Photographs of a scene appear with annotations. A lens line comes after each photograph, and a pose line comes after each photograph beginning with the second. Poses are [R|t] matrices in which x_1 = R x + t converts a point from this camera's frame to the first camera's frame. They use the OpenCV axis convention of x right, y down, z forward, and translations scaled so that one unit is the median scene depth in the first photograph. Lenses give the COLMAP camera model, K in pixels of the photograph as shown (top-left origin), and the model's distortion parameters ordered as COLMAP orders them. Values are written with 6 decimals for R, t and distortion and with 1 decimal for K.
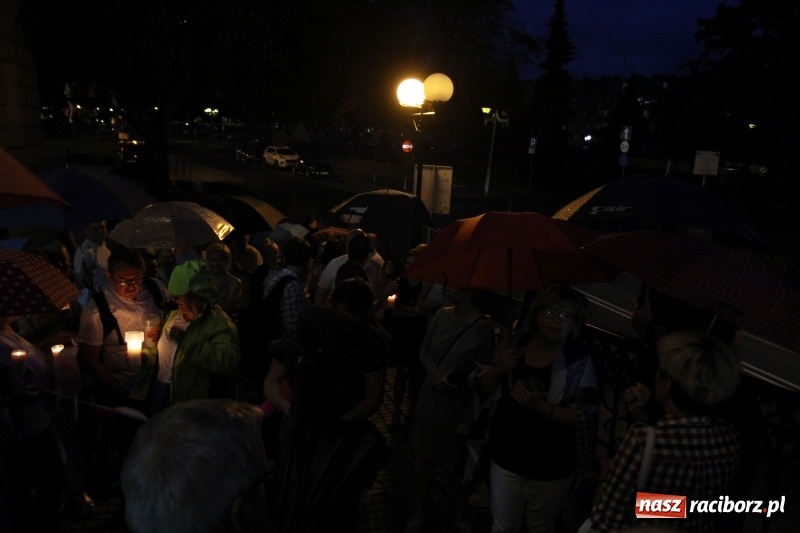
lens RADIAL K [[649.6, 0, 398.6], [0, 649.6, 289.5], [0, 0, 1]] dist [-0.099382, 0.330671]
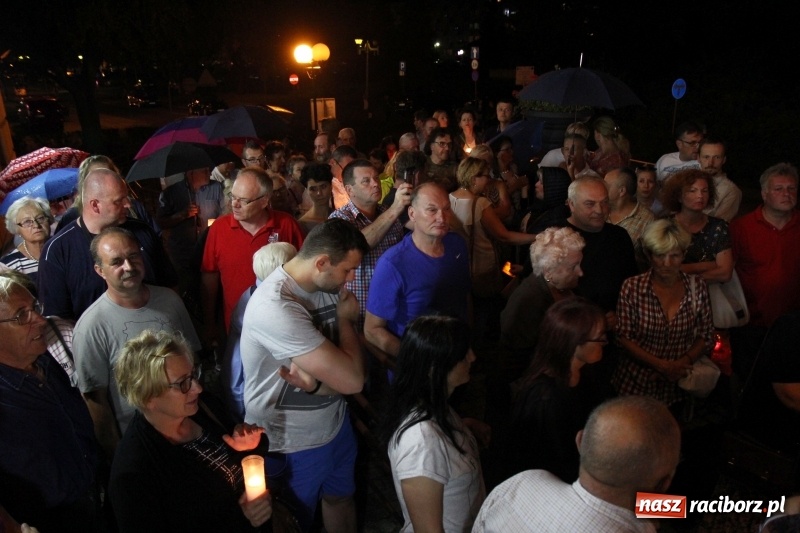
lens RADIAL K [[694.6, 0, 394.3], [0, 694.6, 270.2], [0, 0, 1]] dist [-0.052541, 0.166616]
pose [[0.982987, -0.124623, 0.134932, -0.018761], [0.115244, 0.990483, 0.075249, 0.040120], [-0.143025, -0.058419, 0.987993, -0.248376]]
